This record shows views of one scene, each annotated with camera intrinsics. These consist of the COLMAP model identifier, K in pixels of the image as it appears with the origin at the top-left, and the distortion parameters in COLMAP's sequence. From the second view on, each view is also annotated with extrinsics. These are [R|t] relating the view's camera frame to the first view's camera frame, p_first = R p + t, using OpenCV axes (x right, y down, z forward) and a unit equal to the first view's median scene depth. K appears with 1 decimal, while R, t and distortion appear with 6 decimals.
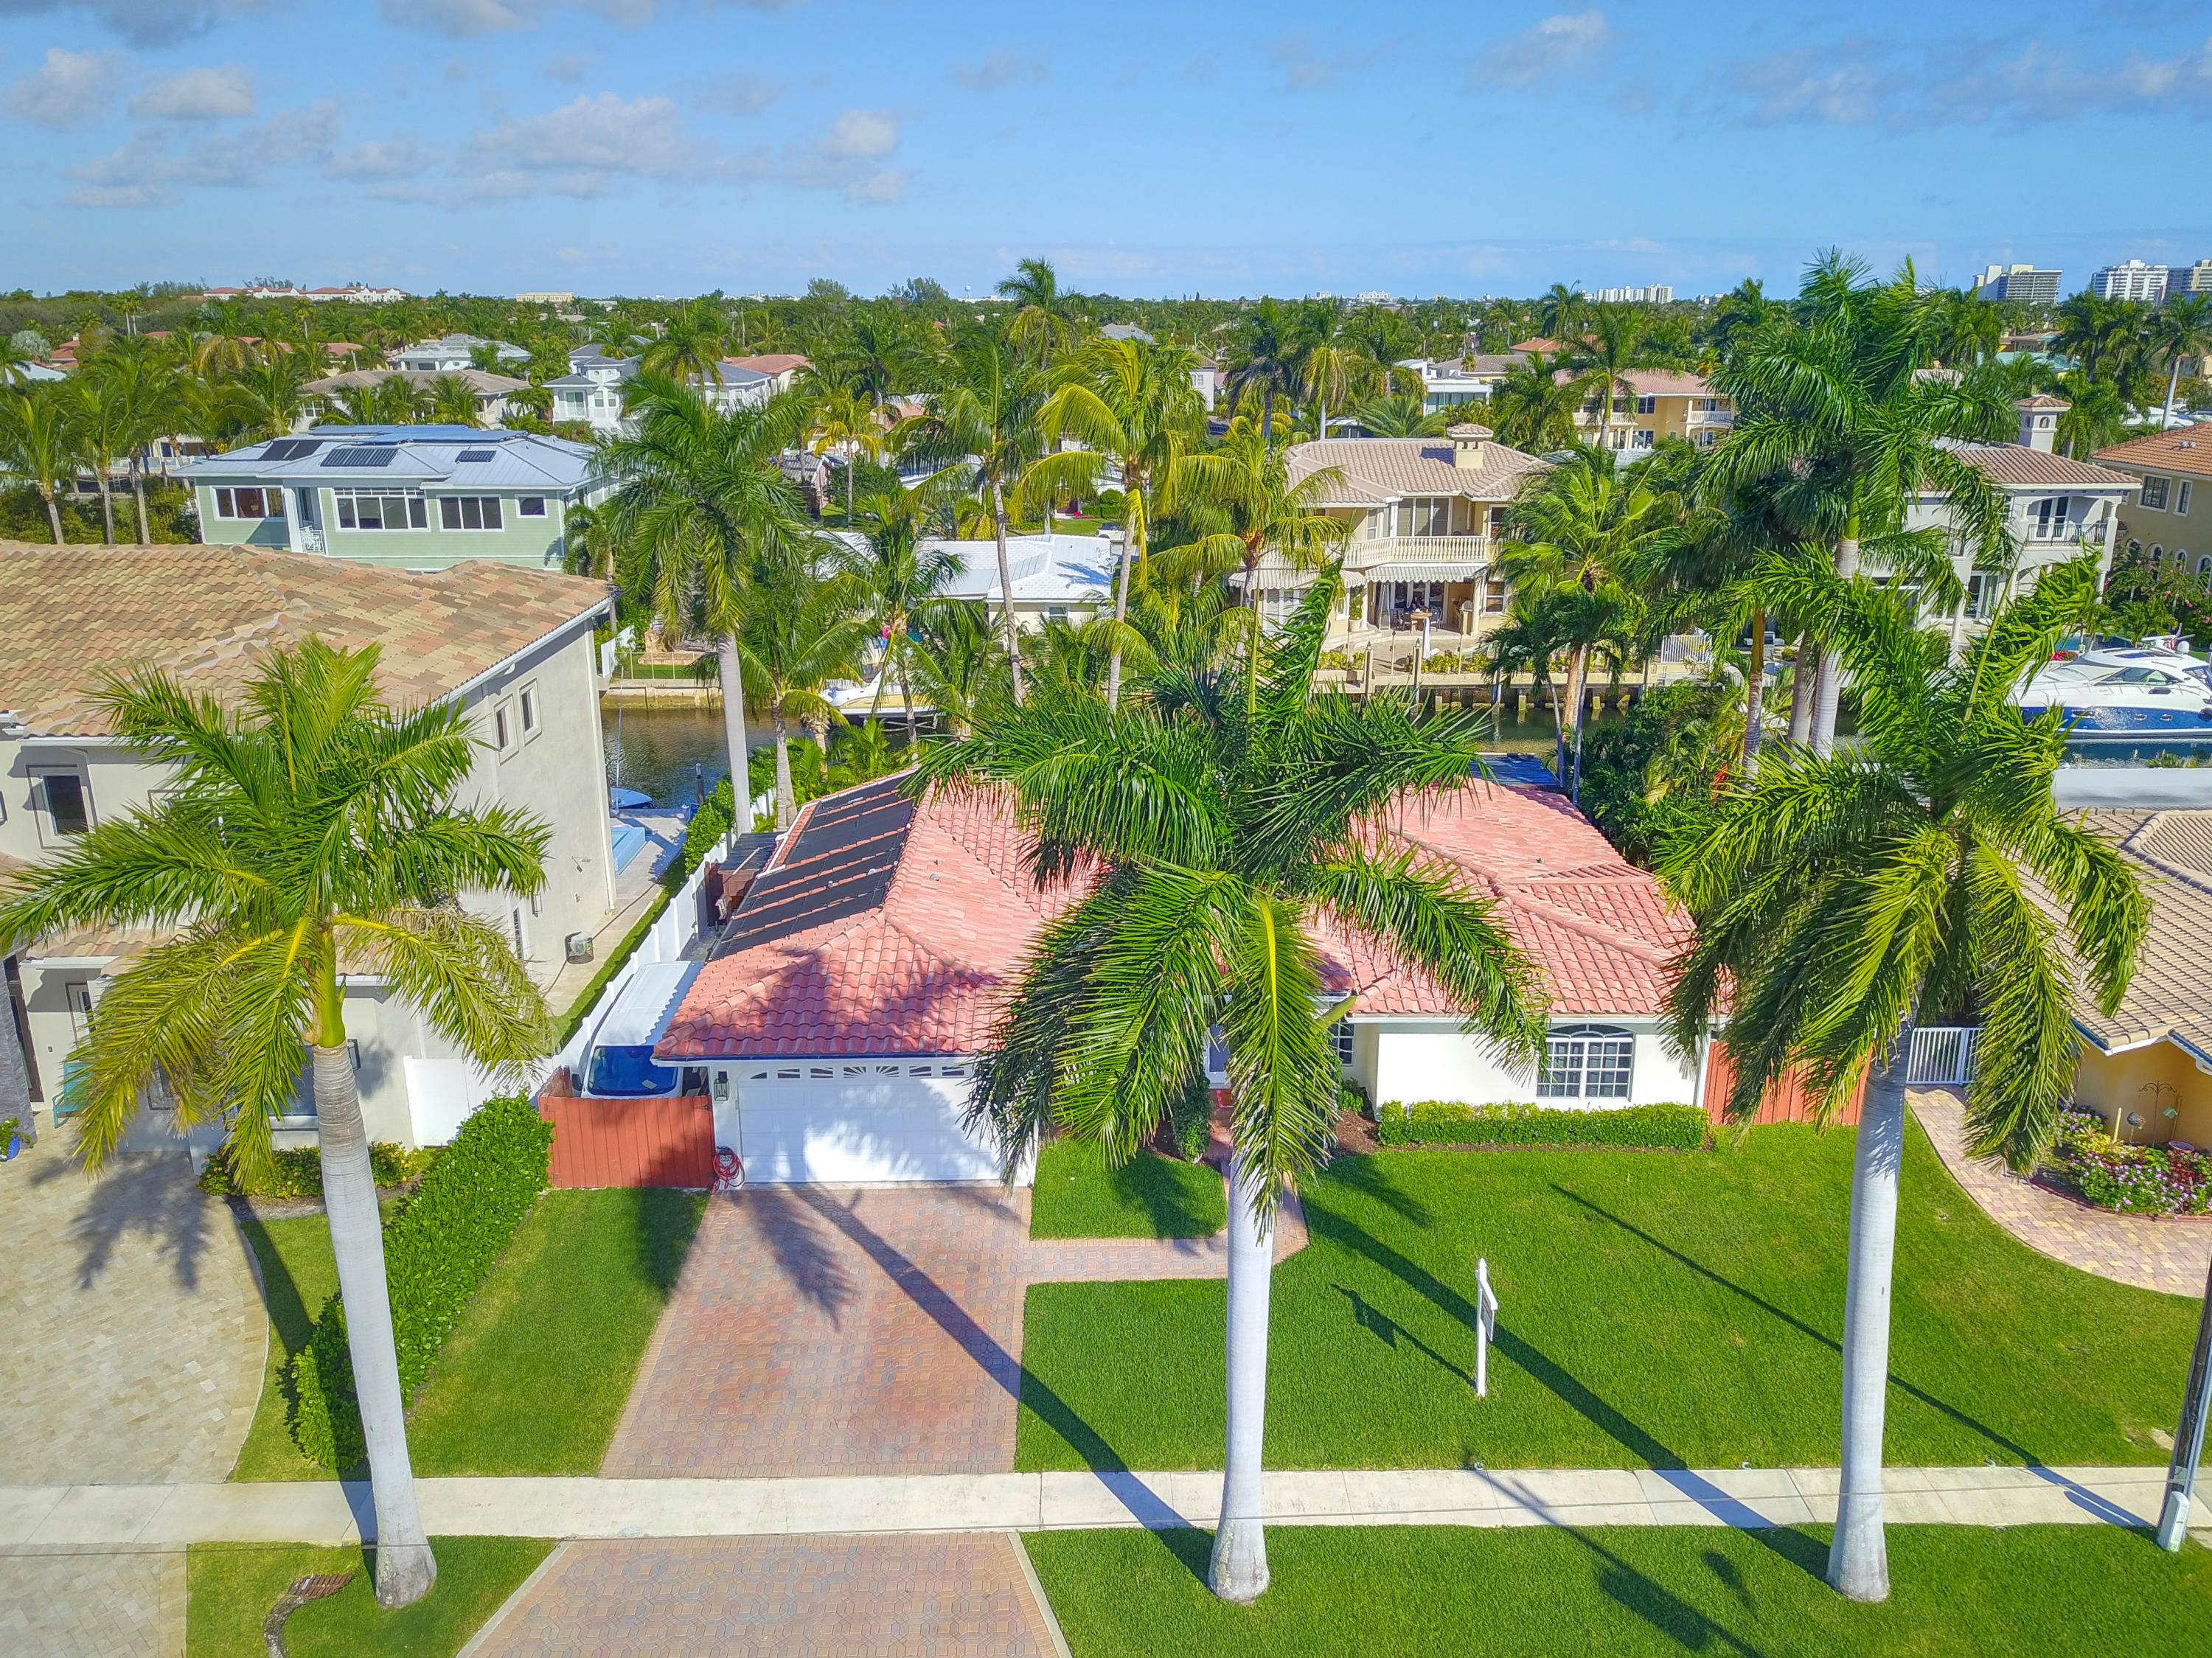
lens RADIAL K [[1715.8, 0, 1109.9], [0, 1715.8, 822.2], [0, 0, 1]] dist [-0.001601, 0.016576]
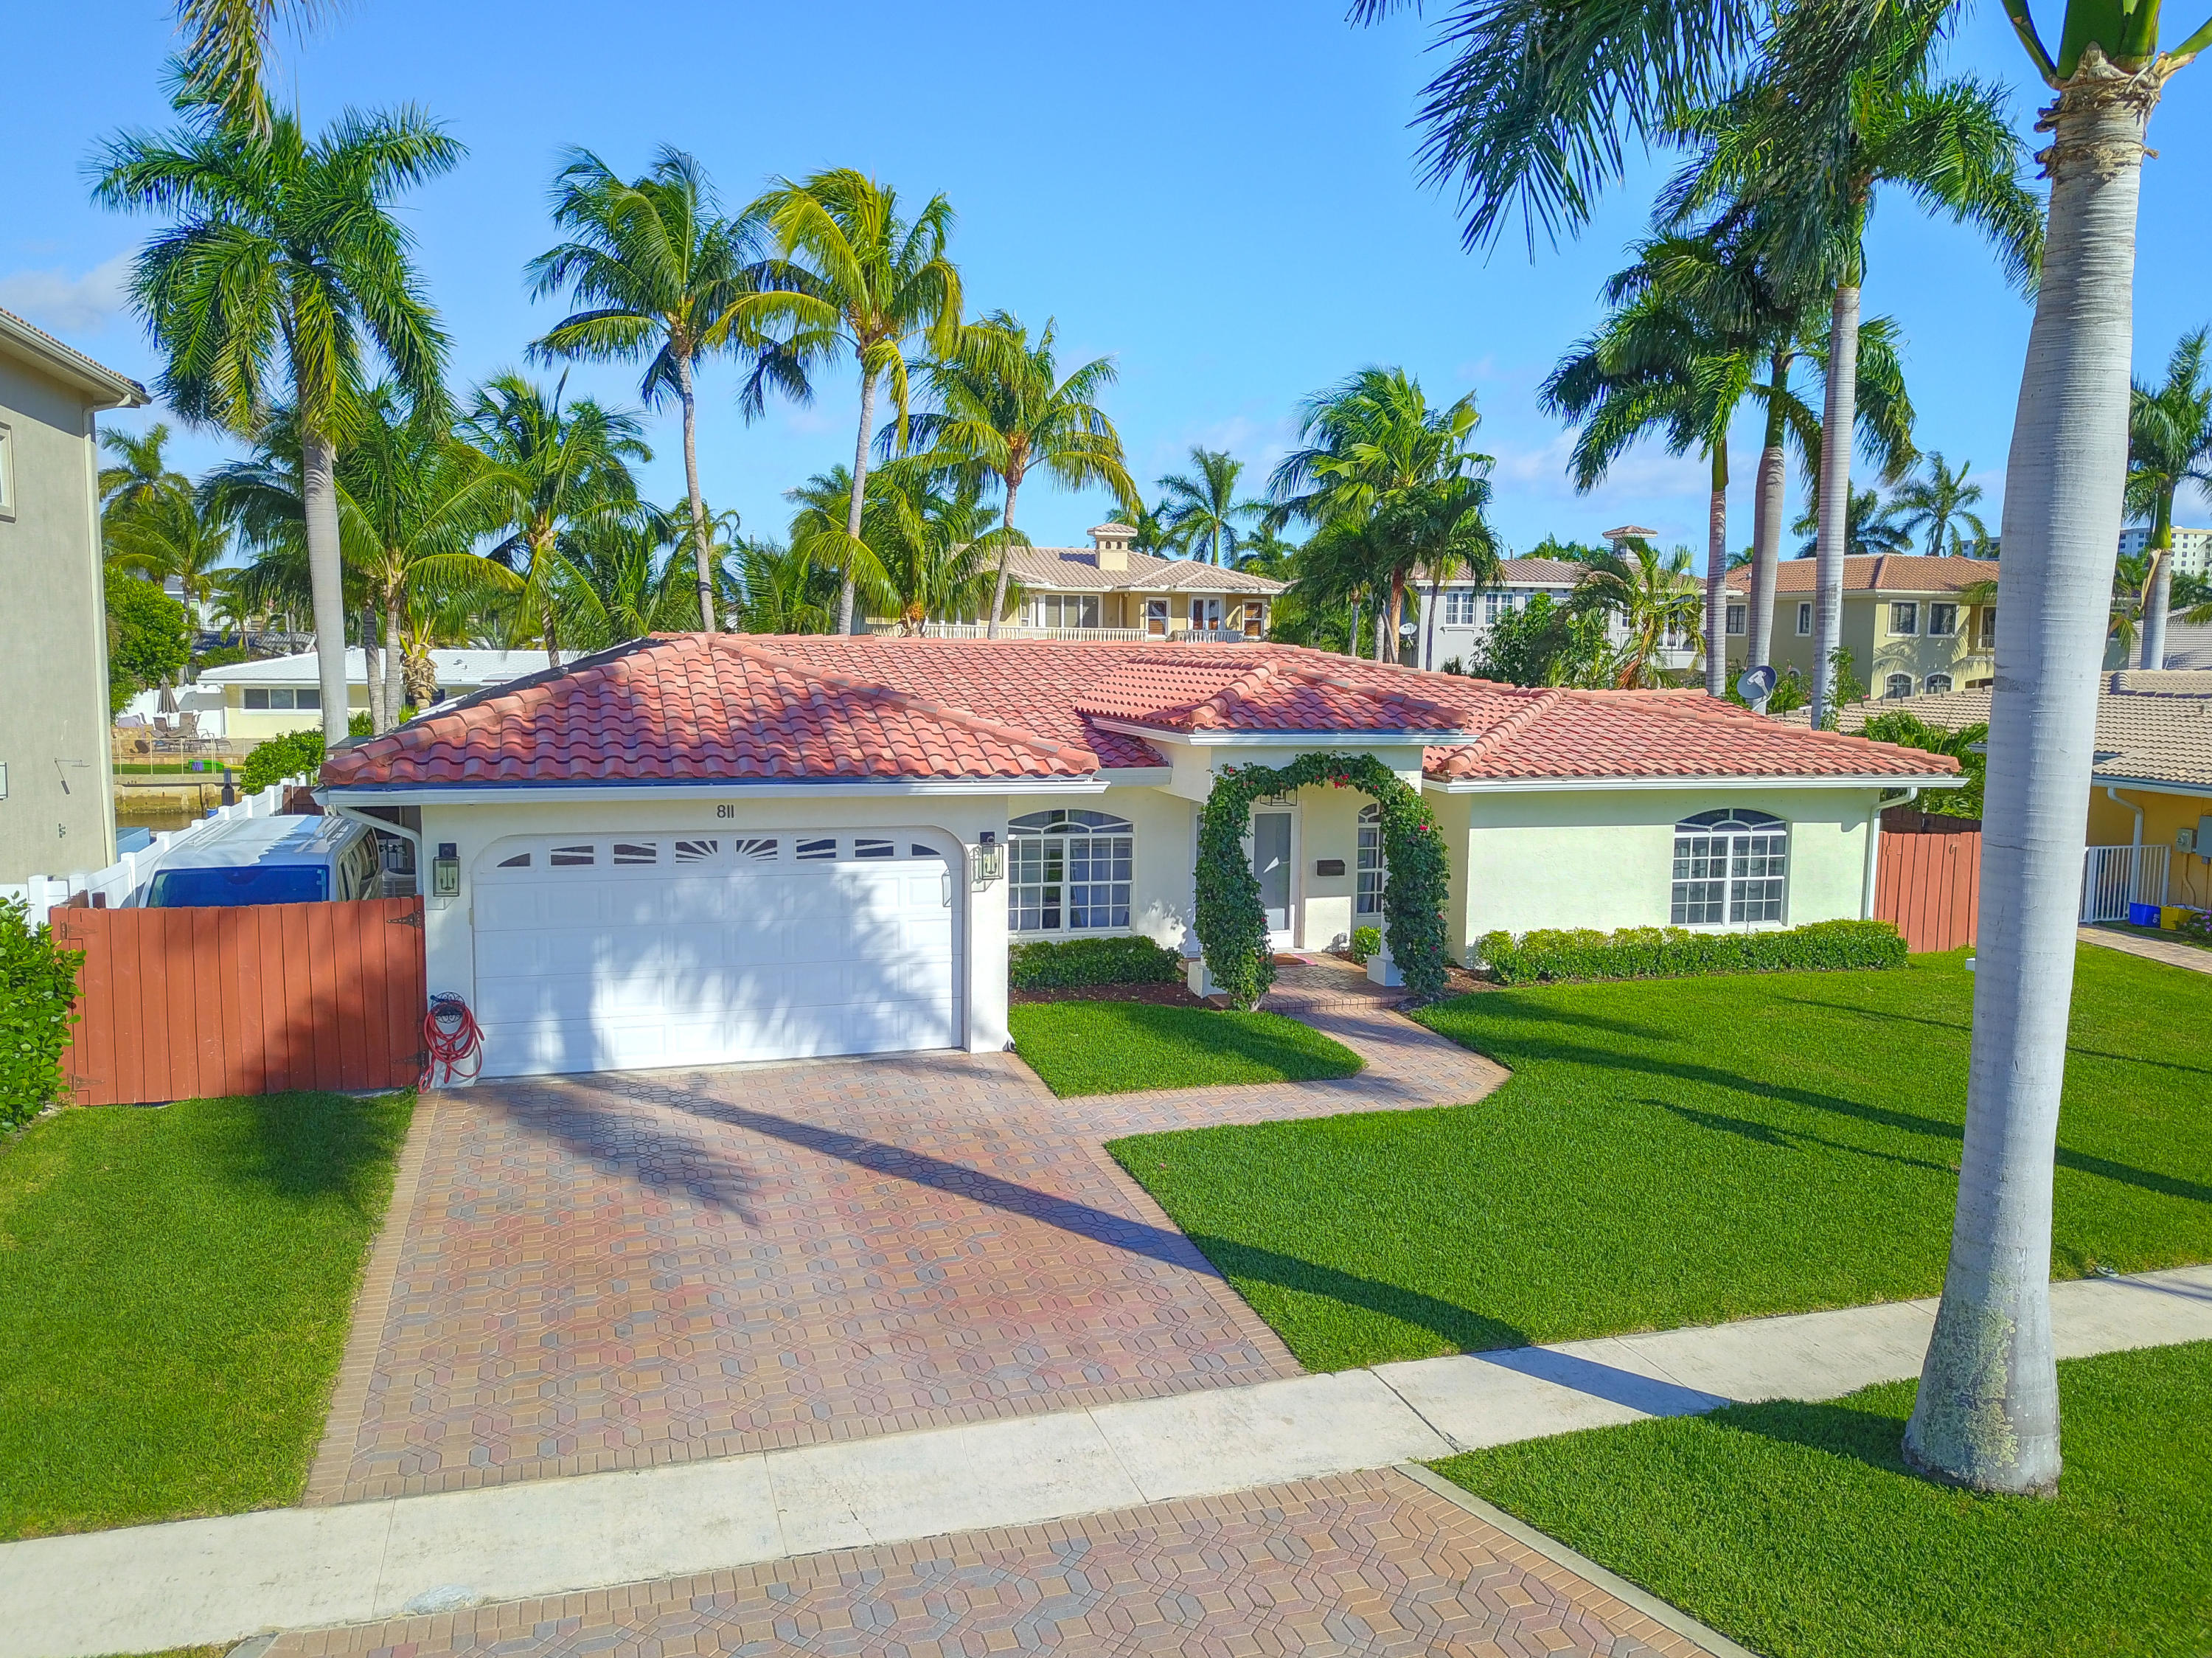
lens RADIAL K [[1716.2, 0, 1109.9], [0, 1716.2, 822.2], [0, 0, 1]] dist [-0.001601, 0.016576]
pose [[0.955877, -0.017444, 0.293249, -0.186571], [0.070805, 0.982487, -0.172352, 0.245431], [-0.285106, 0.185511, 0.940372, 0.446902]]
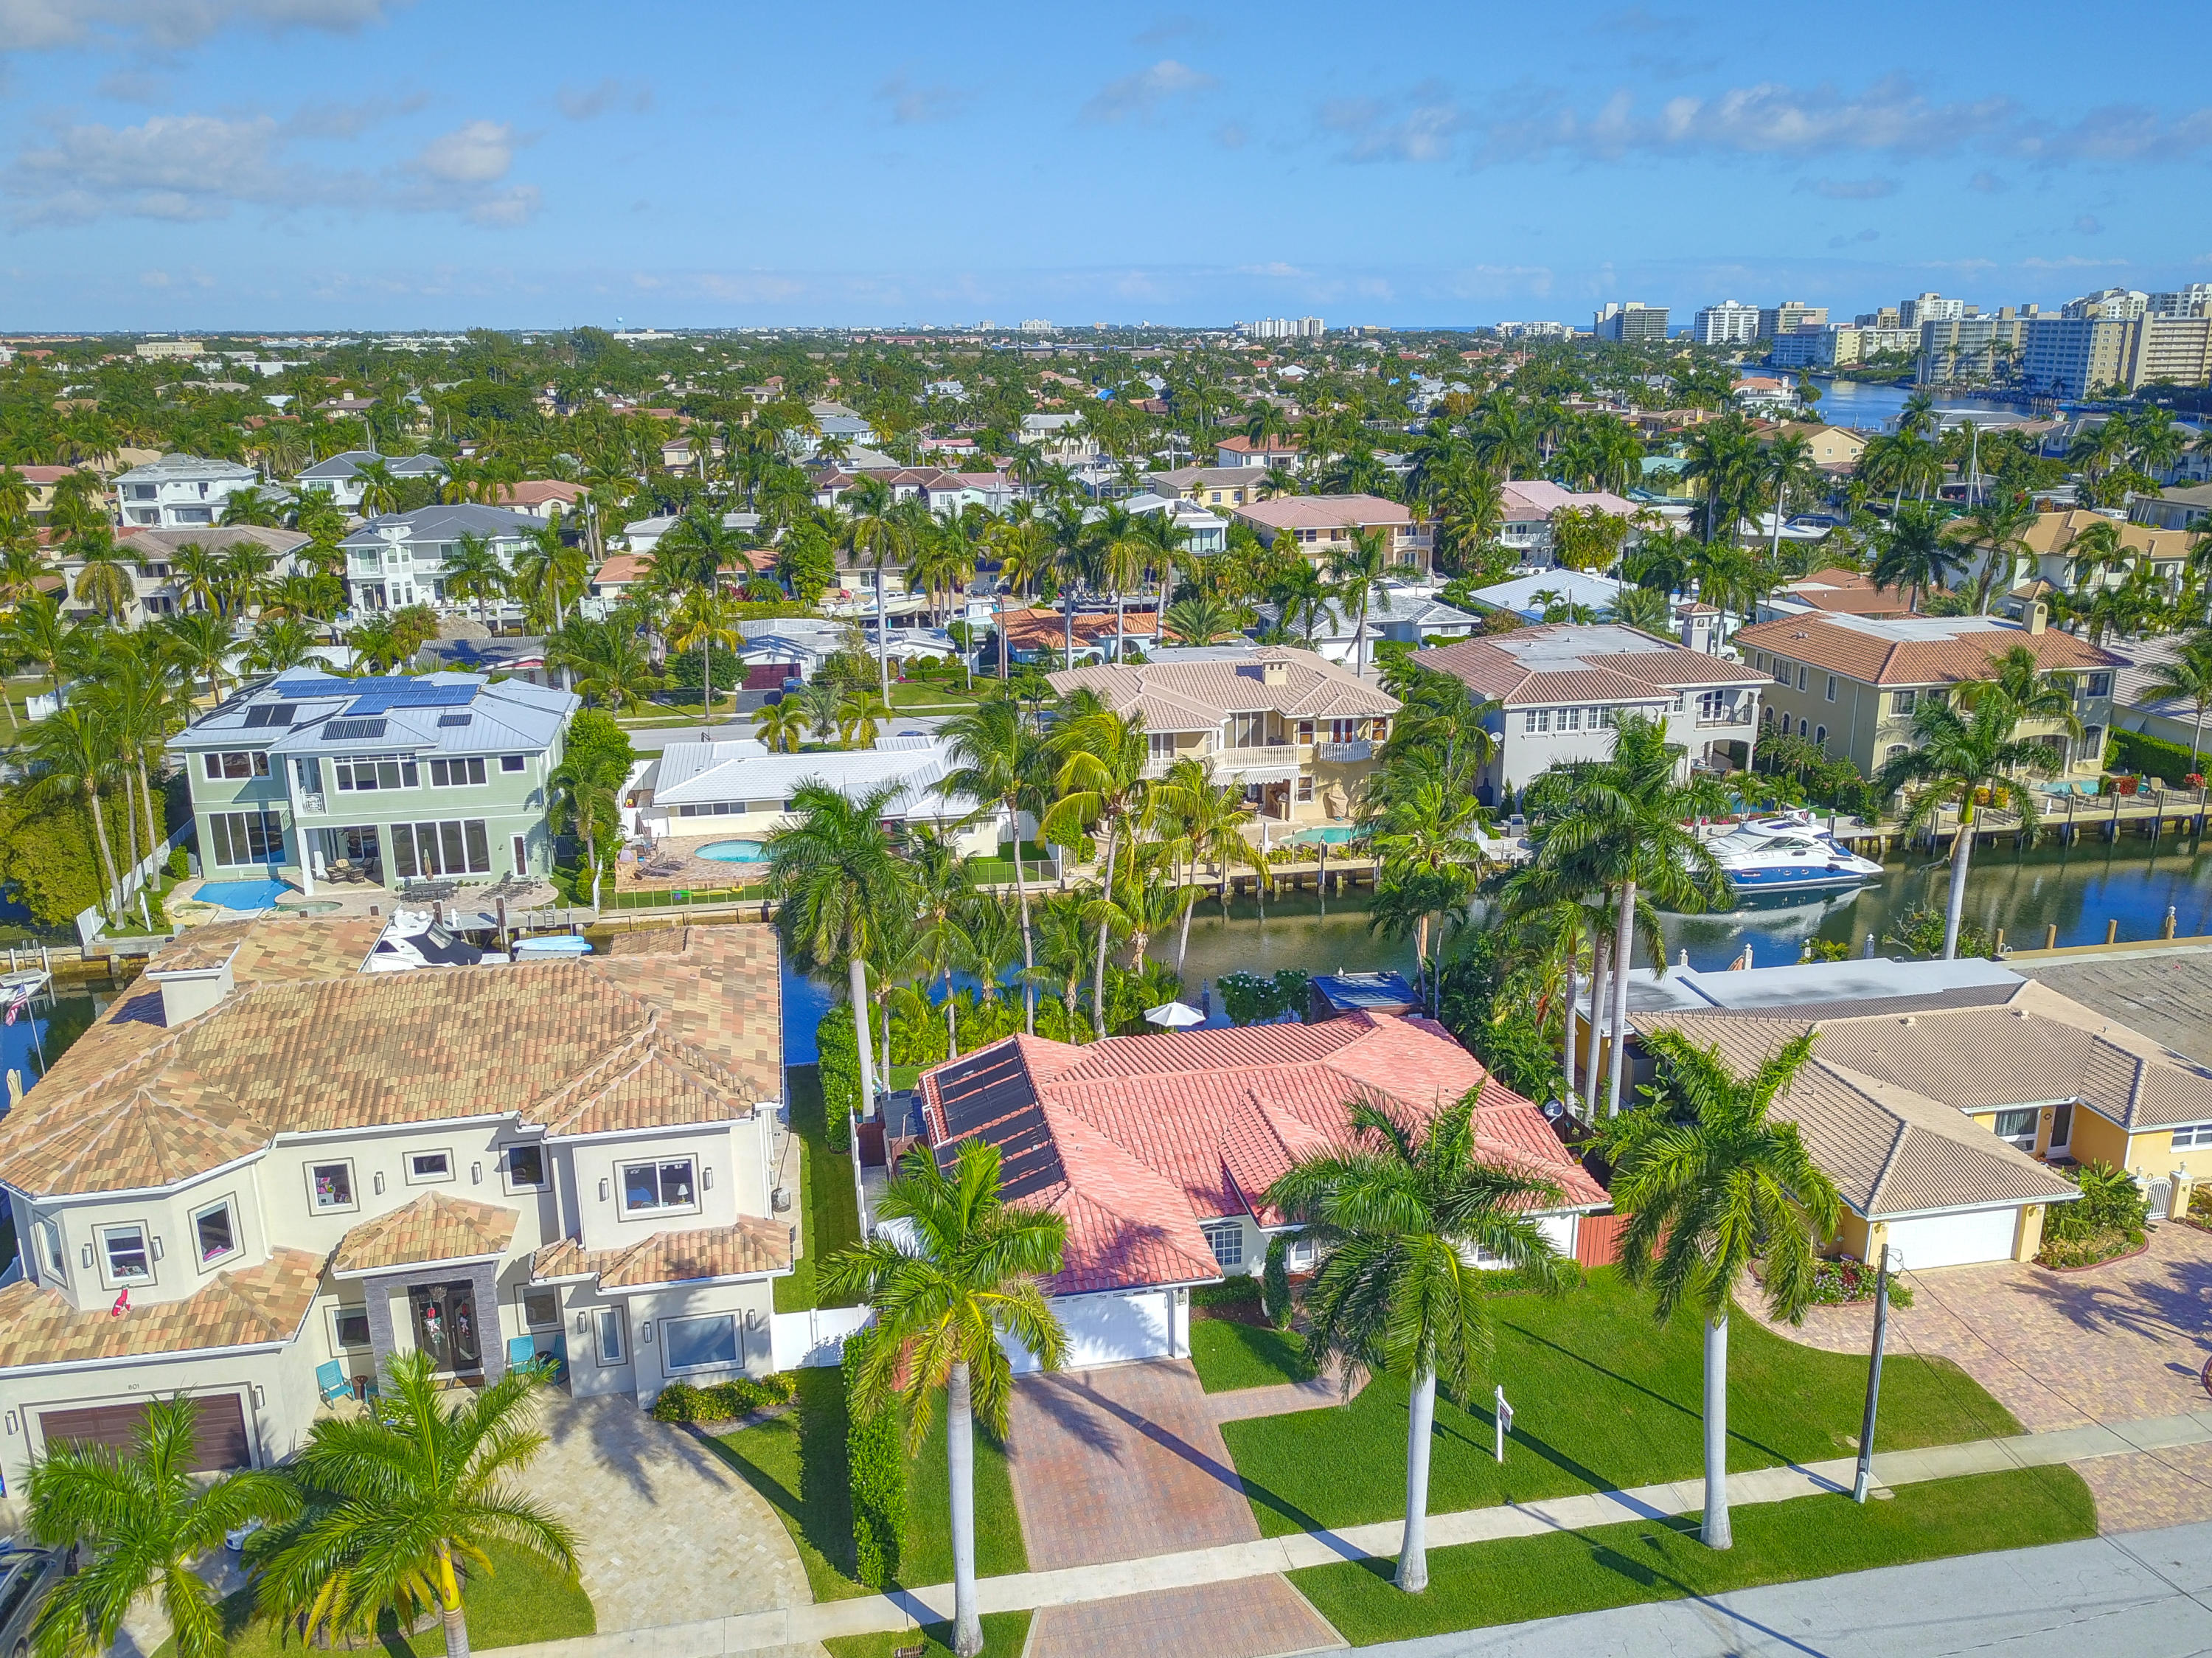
lens RADIAL K [[1718.0, 0, 1106.0], [0, 1718.0, 829.0], [0, 0, 1]] dist [0.037169, -0.069622]
pose [[0.983292, -0.056554, 0.173028, -0.380199], [0.059364, 0.998175, -0.011107, -0.268319], [-0.172084, 0.021193, 0.984854, -0.580902]]
